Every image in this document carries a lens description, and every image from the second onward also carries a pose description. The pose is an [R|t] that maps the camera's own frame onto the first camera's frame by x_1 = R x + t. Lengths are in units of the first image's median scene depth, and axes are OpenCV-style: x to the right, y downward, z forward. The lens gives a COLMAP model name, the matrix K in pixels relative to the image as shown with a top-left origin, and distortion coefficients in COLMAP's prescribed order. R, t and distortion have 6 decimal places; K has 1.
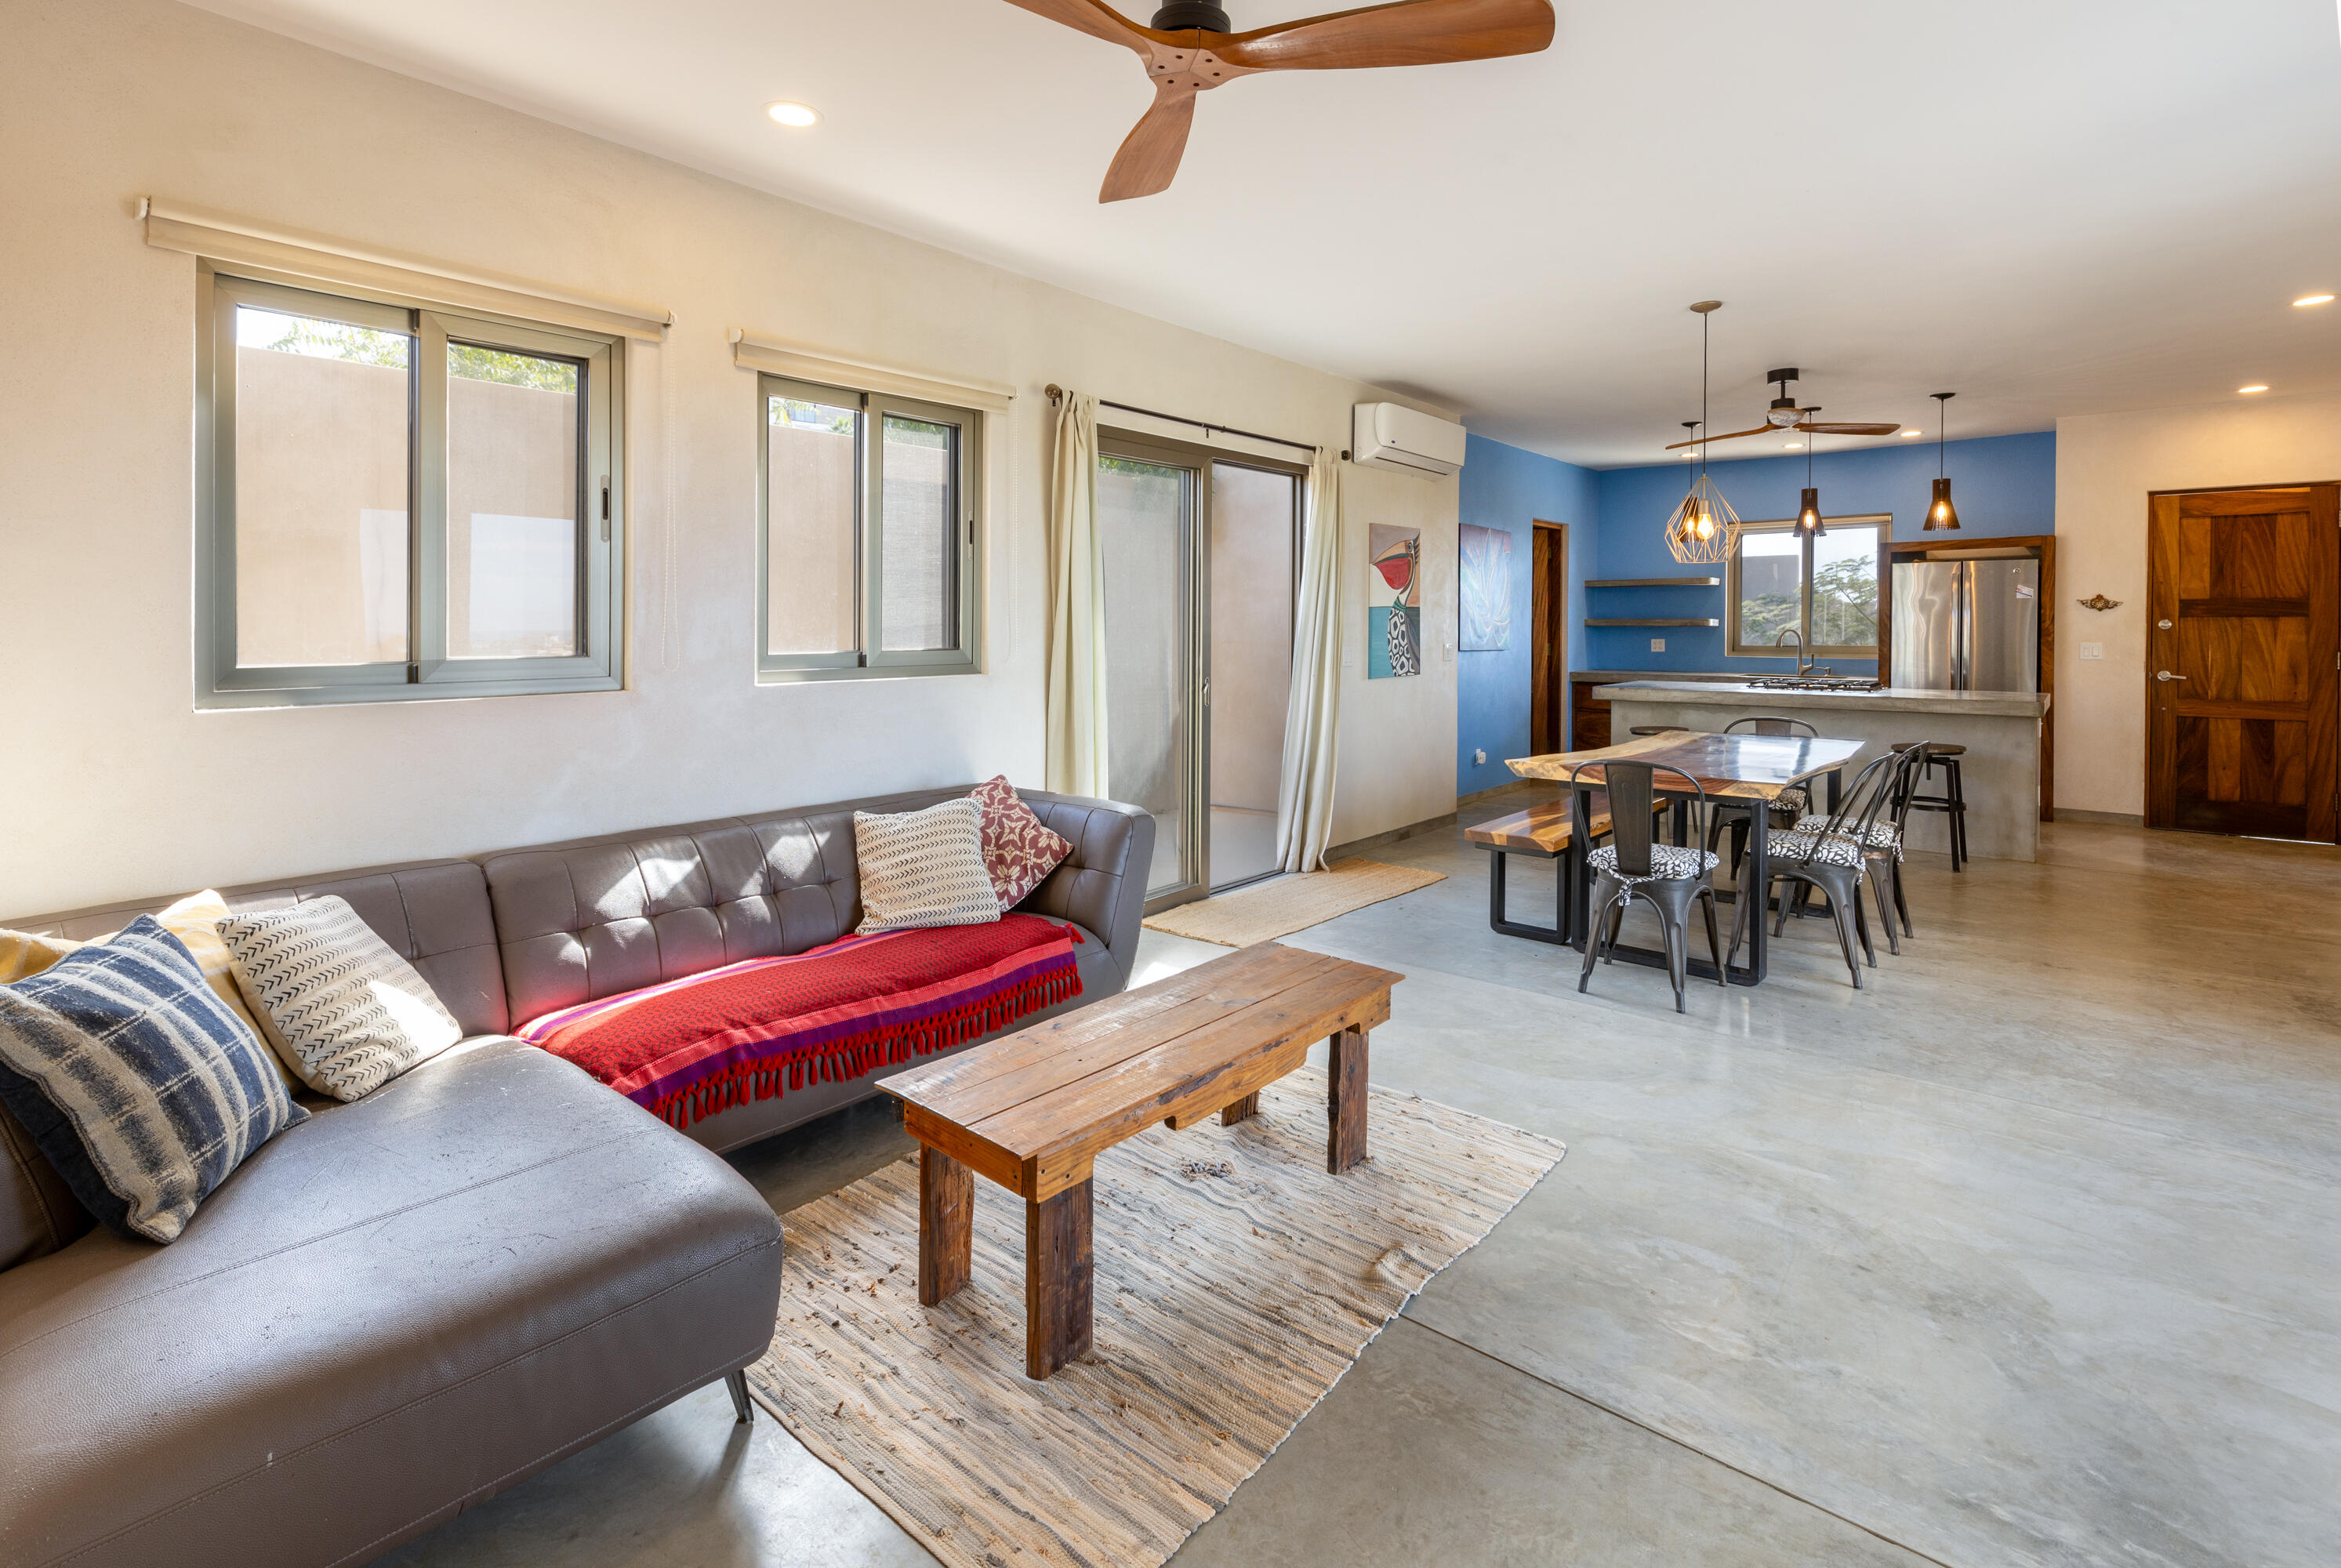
lens RADIAL K [[1114.0, 0, 1137.2], [0, 1114.0, 630.7], [0, 0, 1]] dist [0.003179, 0.001445]
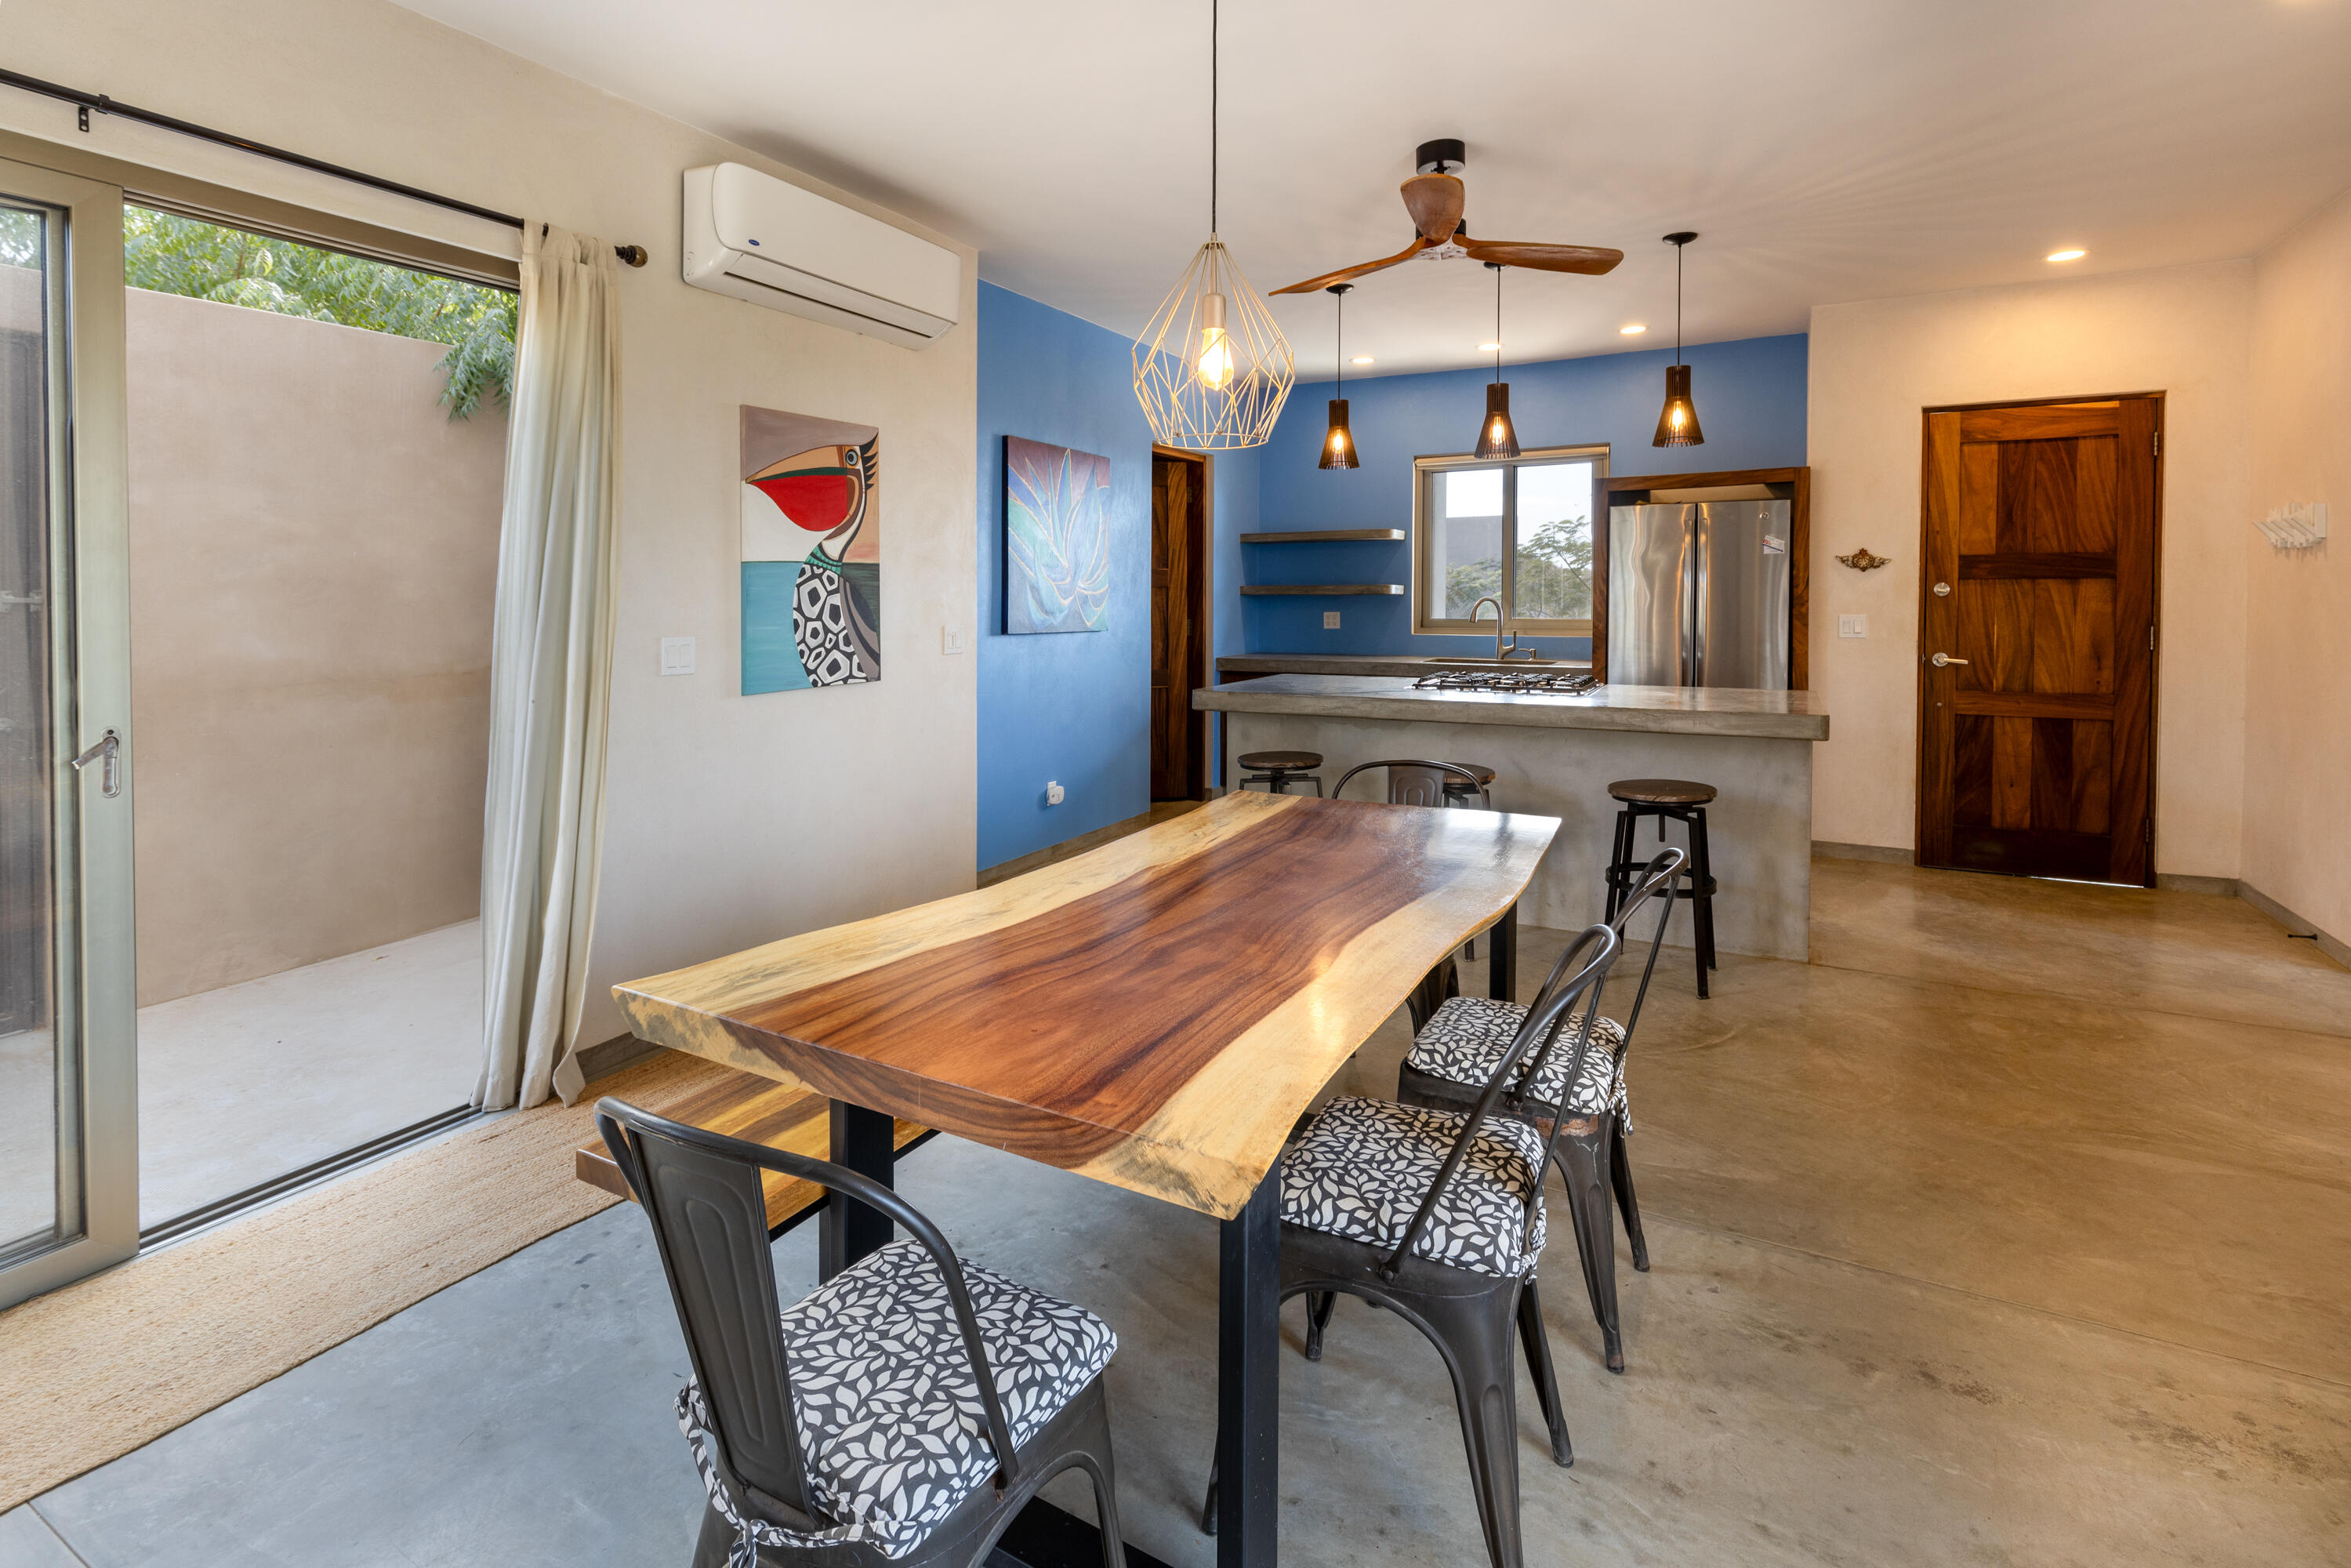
lens RADIAL K [[1118.8, 0, 1149.6], [0, 1118.8, 621.7], [0, 0, 1]] dist [0.003179, 0.001445]
pose [[0.978840, -0.009324, 0.204413, 0.266582], [0.005481, 0.999798, 0.019355, -0.001654], [-0.204552, -0.017825, 0.978693, 0.395540]]
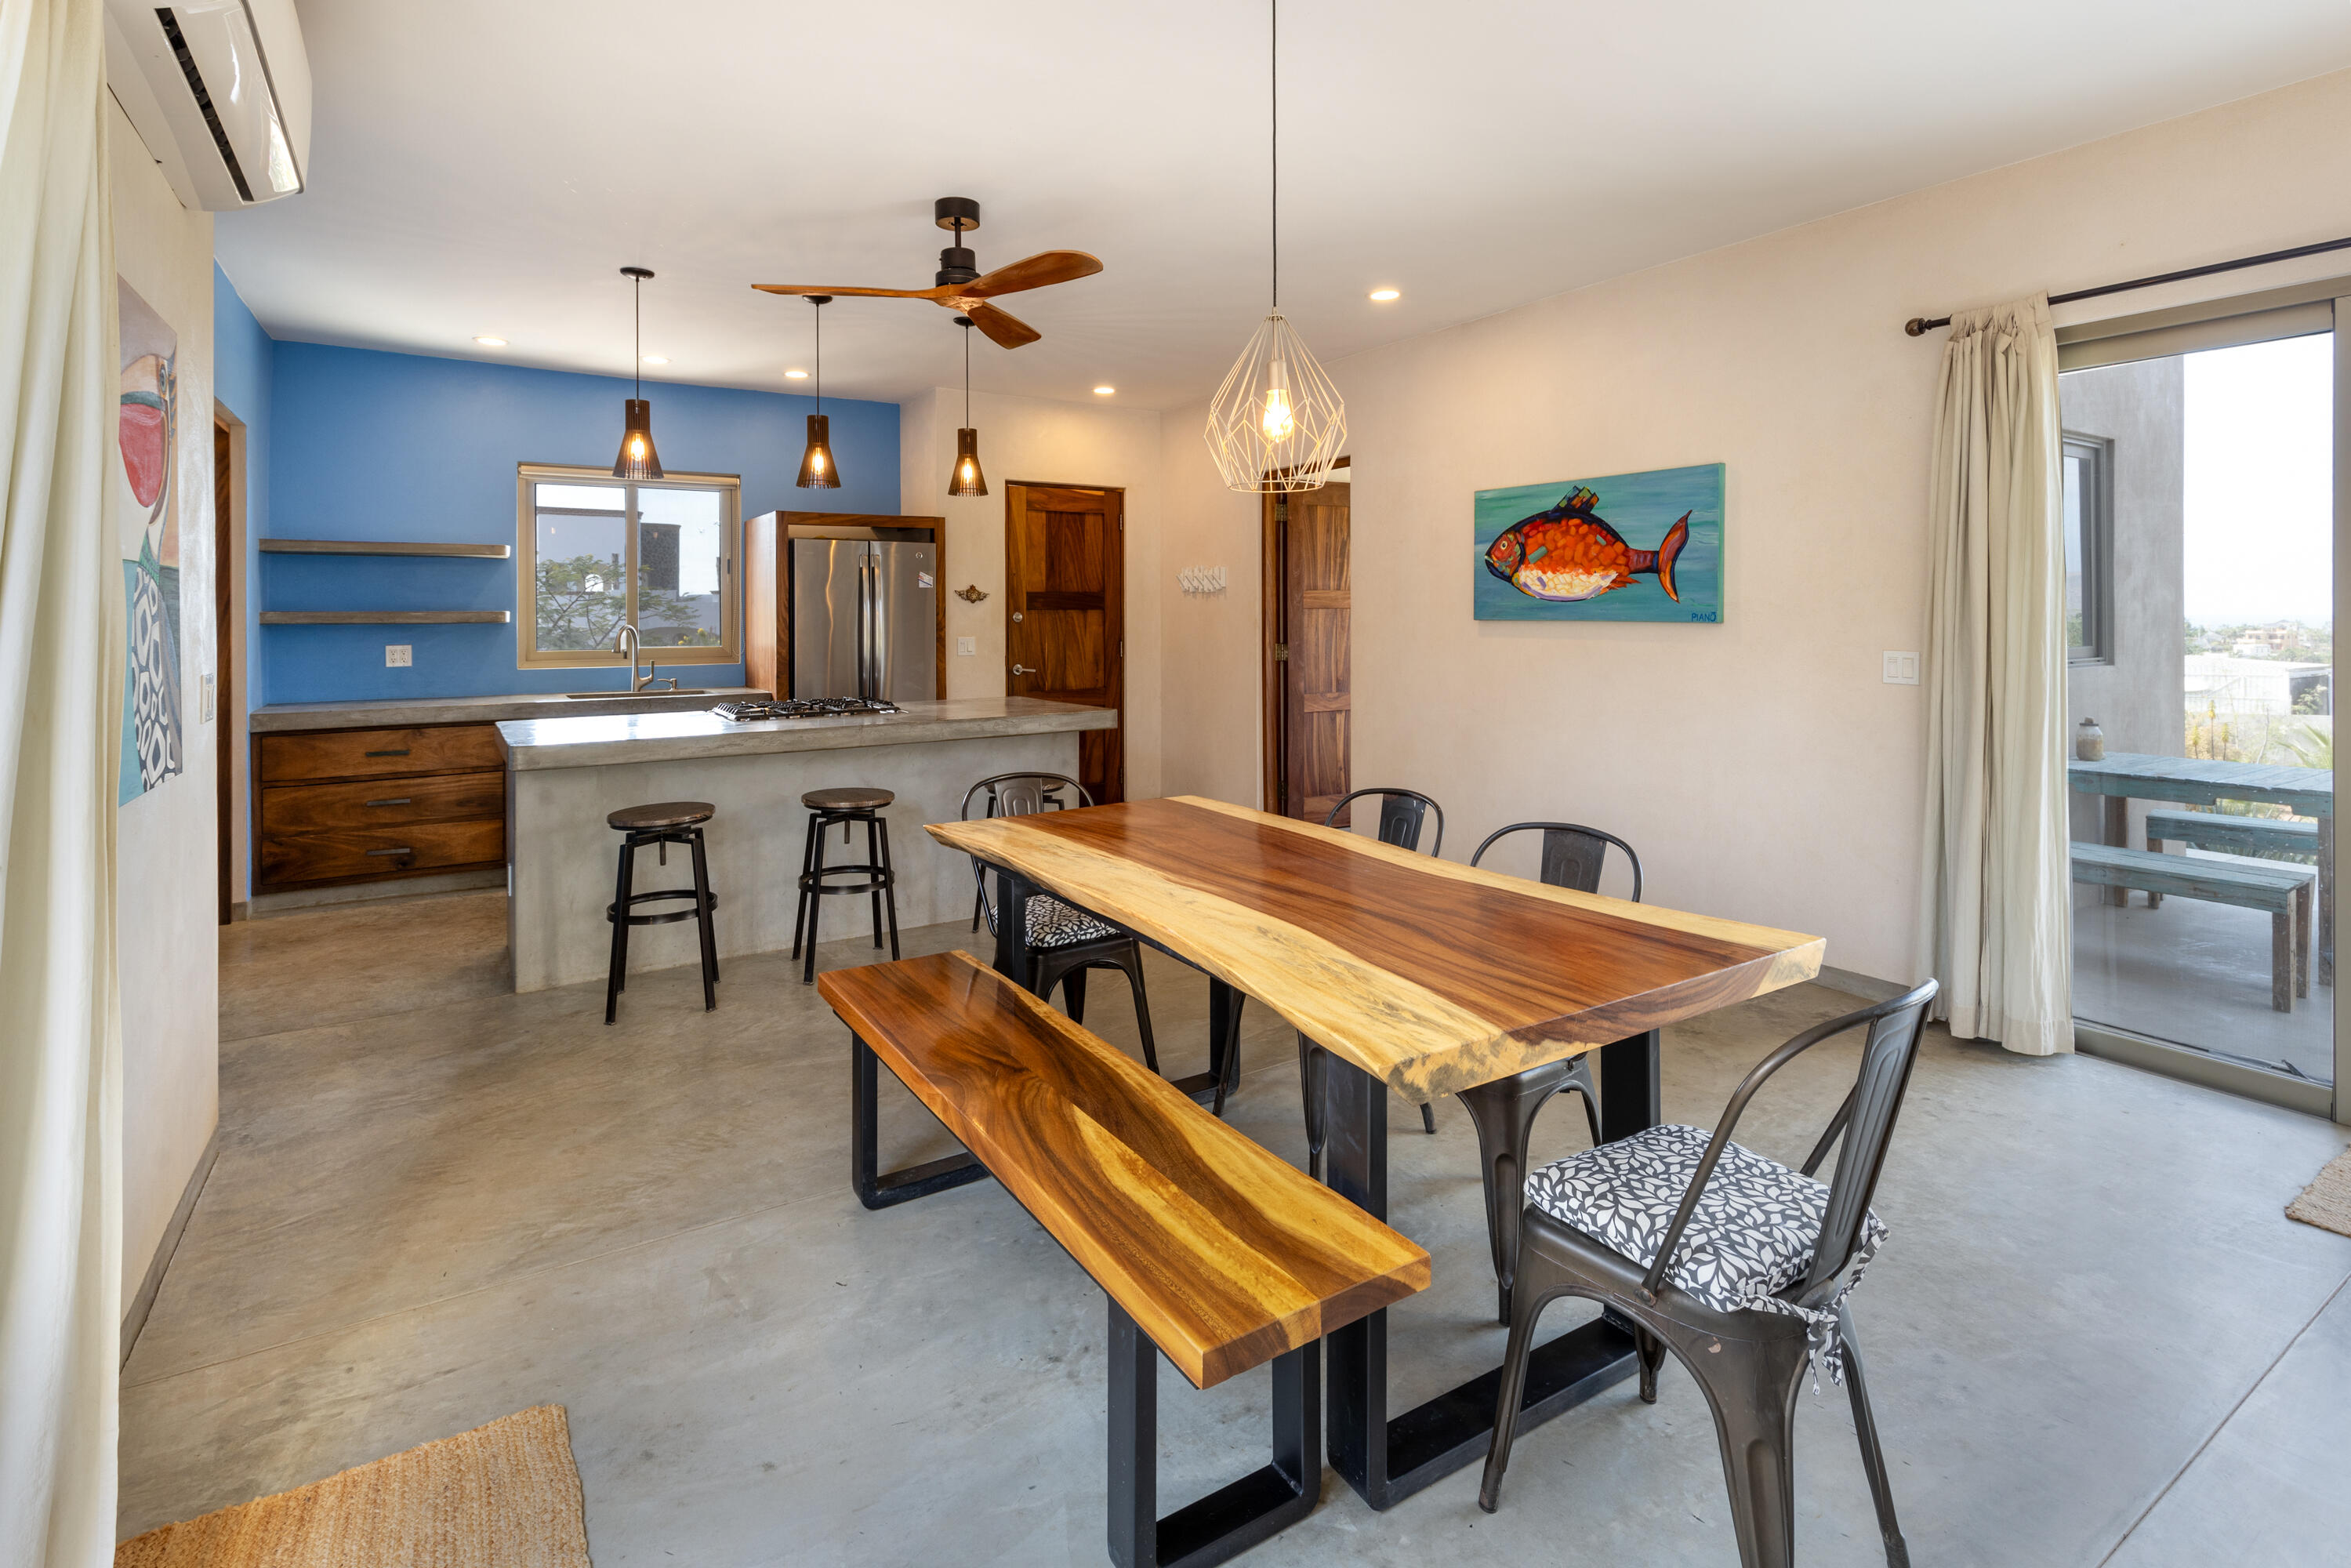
lens RADIAL K [[1118.8, 0, 1167.6], [0, 1118.8, 632.8], [0, 0, 1]] dist [0.003179, 0.001445]
pose [[0.274961, -0.015334, 0.961333, 0.010340], [0.011704, 0.999852, 0.012601, -0.002980], [-0.961384, 0.007786, 0.275100, 0.617586]]
